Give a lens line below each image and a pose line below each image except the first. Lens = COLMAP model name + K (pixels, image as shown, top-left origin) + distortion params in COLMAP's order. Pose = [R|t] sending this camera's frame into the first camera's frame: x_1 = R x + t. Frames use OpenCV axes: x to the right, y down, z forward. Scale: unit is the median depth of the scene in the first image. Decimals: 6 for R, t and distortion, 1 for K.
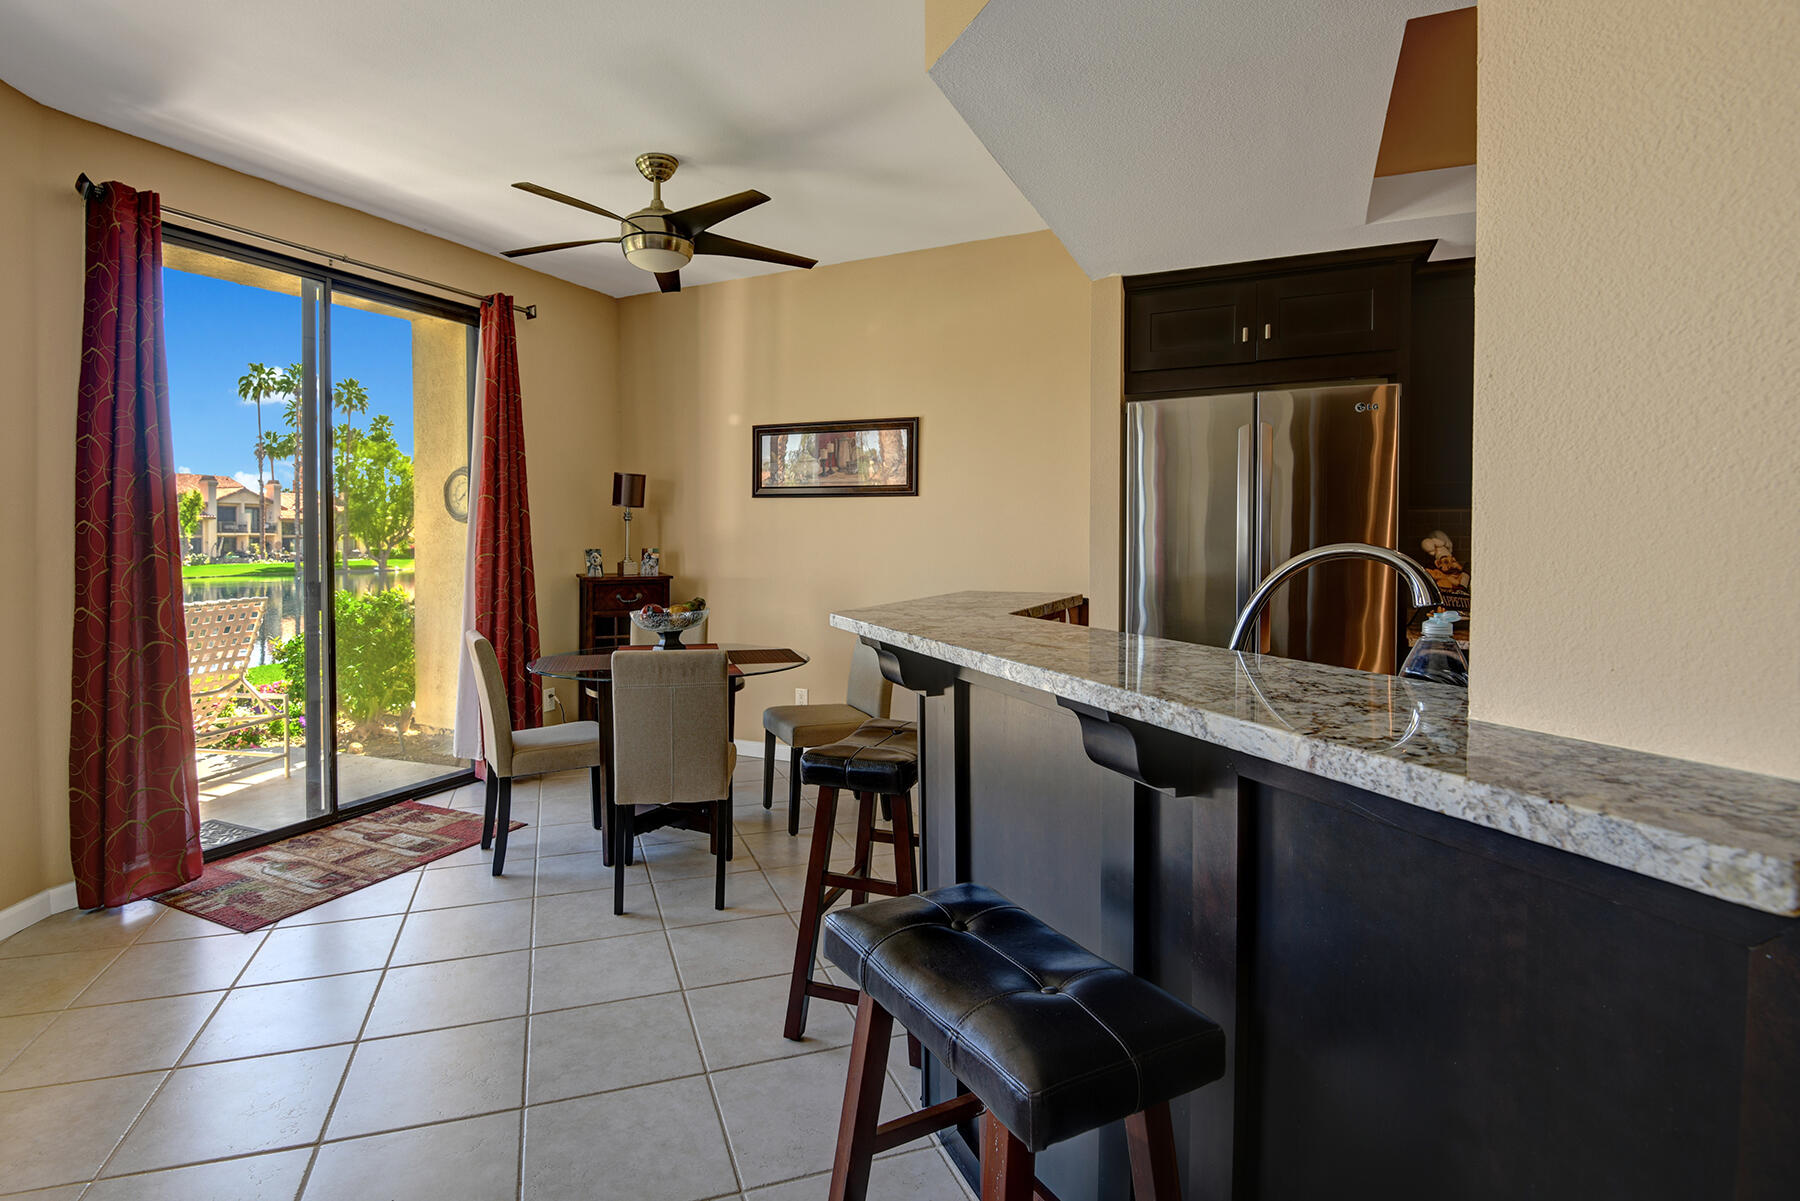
lens RADIAL K [[862.7, 0, 815.6], [0, 862.7, 572.8], [0, 0, 1]] dist [-0.020342, -0.004872]
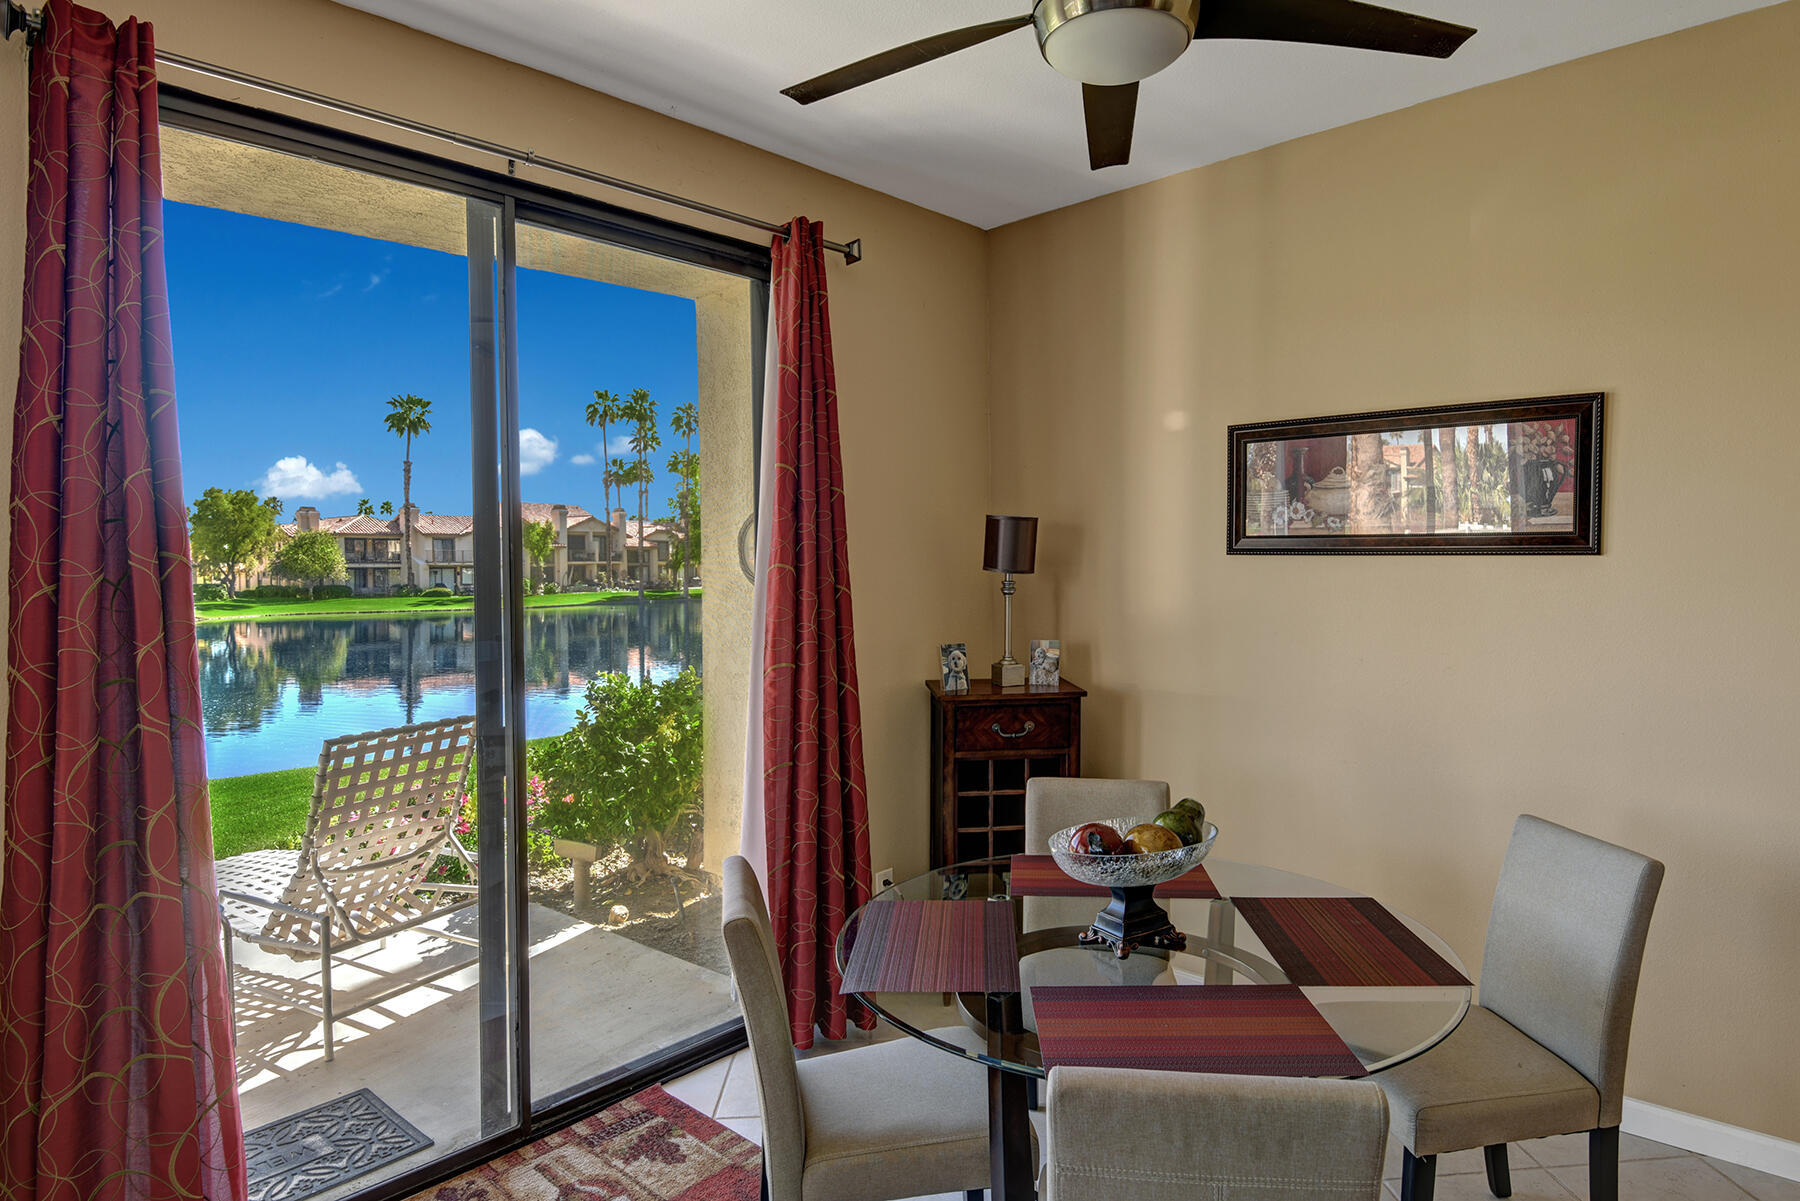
lens RADIAL K [[961.1, 0, 924.0], [0, 961.1, 610.1], [0, 0, 1]] dist [-0.007076, -0.006472]
pose [[0.966066, 0.002830, -0.258279, -0.114572], [0.000144, 0.999934, 0.011495, -0.064709], [0.258294, -0.011142, 0.966002, 0.378656]]
